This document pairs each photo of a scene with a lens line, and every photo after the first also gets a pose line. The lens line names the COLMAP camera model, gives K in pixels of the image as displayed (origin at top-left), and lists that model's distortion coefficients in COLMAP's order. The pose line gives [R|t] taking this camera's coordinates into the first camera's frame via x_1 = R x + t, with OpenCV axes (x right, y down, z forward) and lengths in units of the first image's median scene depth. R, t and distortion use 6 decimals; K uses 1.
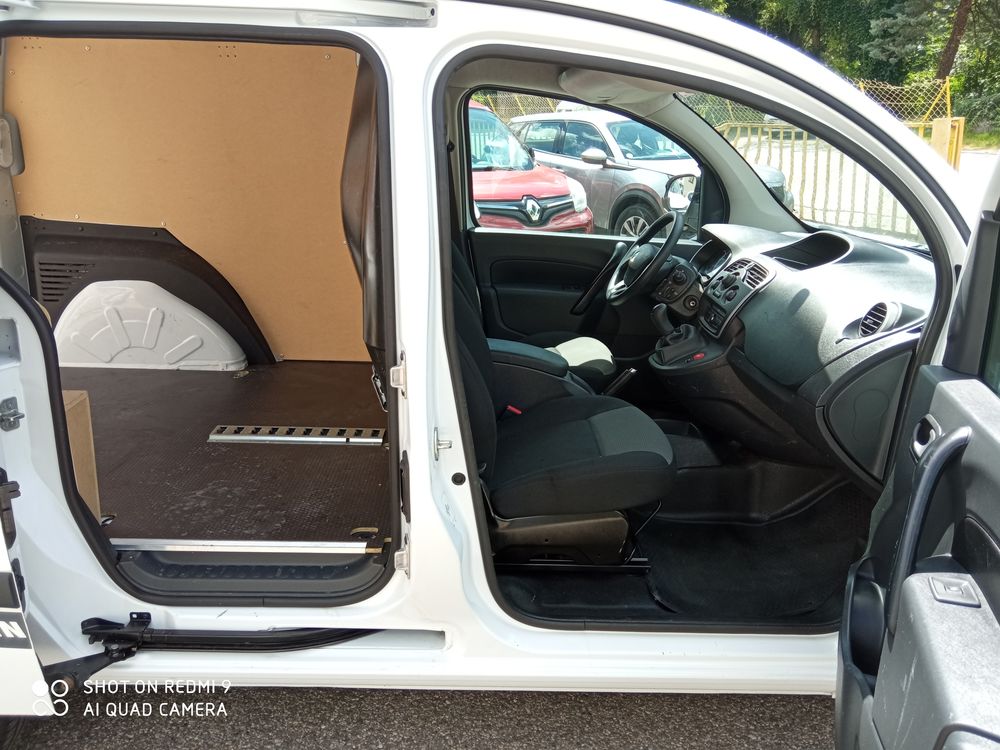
lens RADIAL K [[830.6, 0, 500.0], [0, 830.6, 375.0], [0, 0, 1]] dist [0.145684, -0.275913]
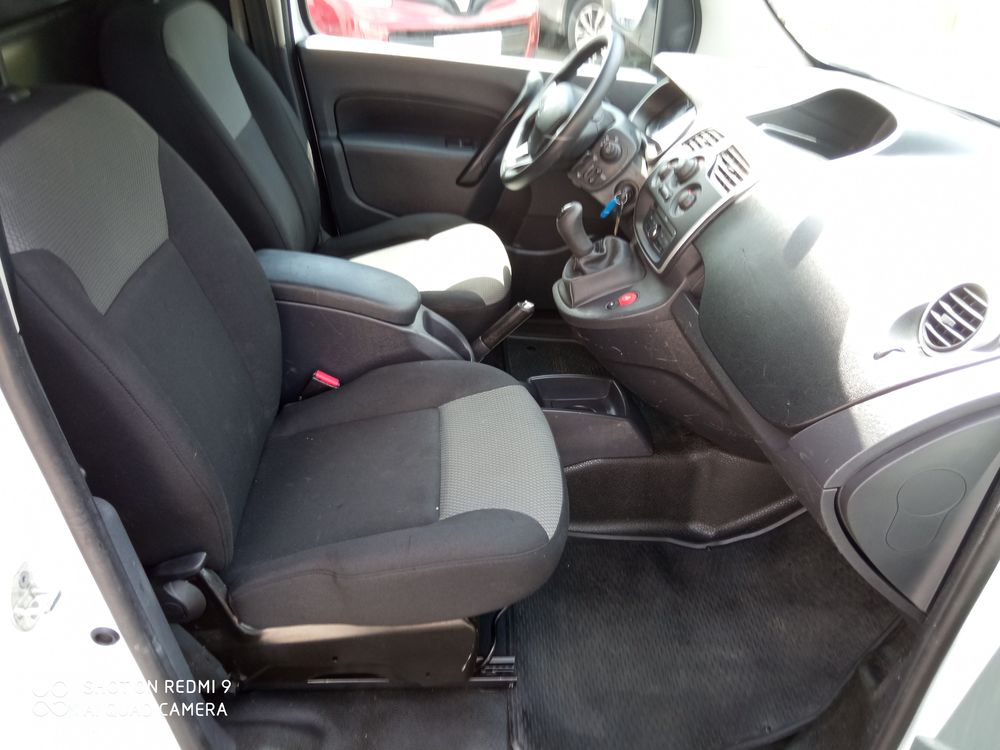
lens RADIAL K [[830.6, 0, 500.0], [0, 830.6, 375.0], [0, 0, 1]] dist [0.145684, -0.275913]
pose [[0.998469, 0.016377, 0.052835, 0.109346], [-0.028323, 0.971818, 0.234025, -0.104811], [-0.047513, -0.235163, 0.970794, 0.385266]]
